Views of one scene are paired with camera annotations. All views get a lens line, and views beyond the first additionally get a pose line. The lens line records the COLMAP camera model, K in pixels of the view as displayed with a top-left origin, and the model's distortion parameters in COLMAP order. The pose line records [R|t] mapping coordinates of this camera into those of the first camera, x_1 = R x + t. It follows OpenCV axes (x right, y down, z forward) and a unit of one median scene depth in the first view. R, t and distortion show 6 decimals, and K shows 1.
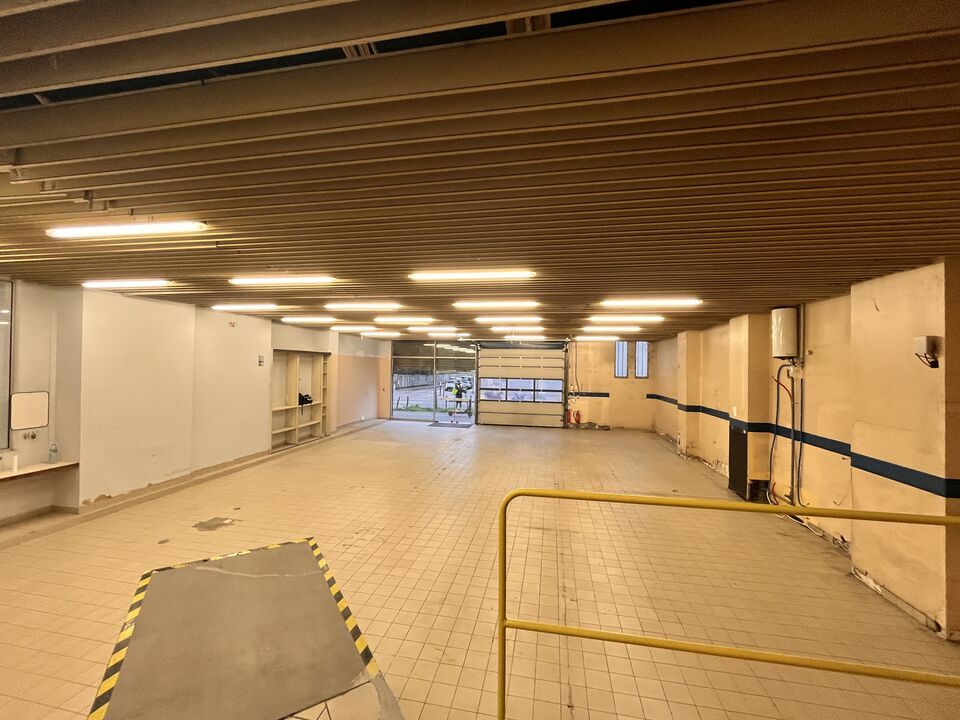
lens RADIAL K [[387.6, 0, 477.1], [0, 387.6, 360.8], [0, 0, 1]] dist [-0.002451, 0.000267]
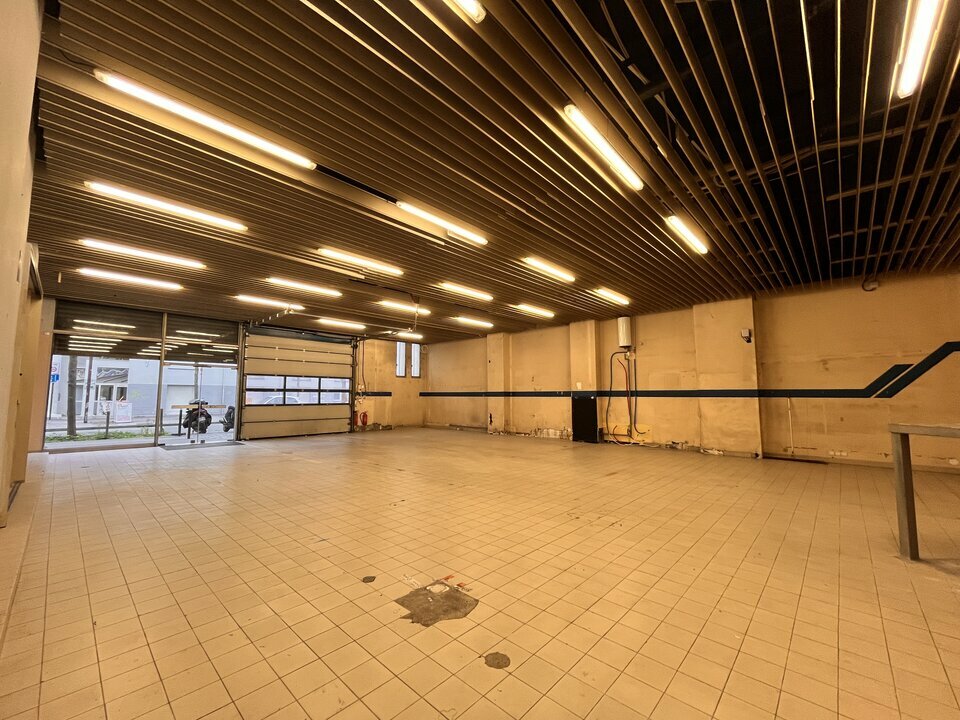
lens RADIAL K [[387.6, 0, 477.4], [0, 387.6, 361.6], [0, 0, 1]] dist [-0.002451, 0.000267]
pose [[0.532995, 0.059042, 0.844056, -0.390704], [-0.004830, 0.997759, -0.066743, 0.070251], [-0.846105, 0.031497, 0.532085, 0.275276]]
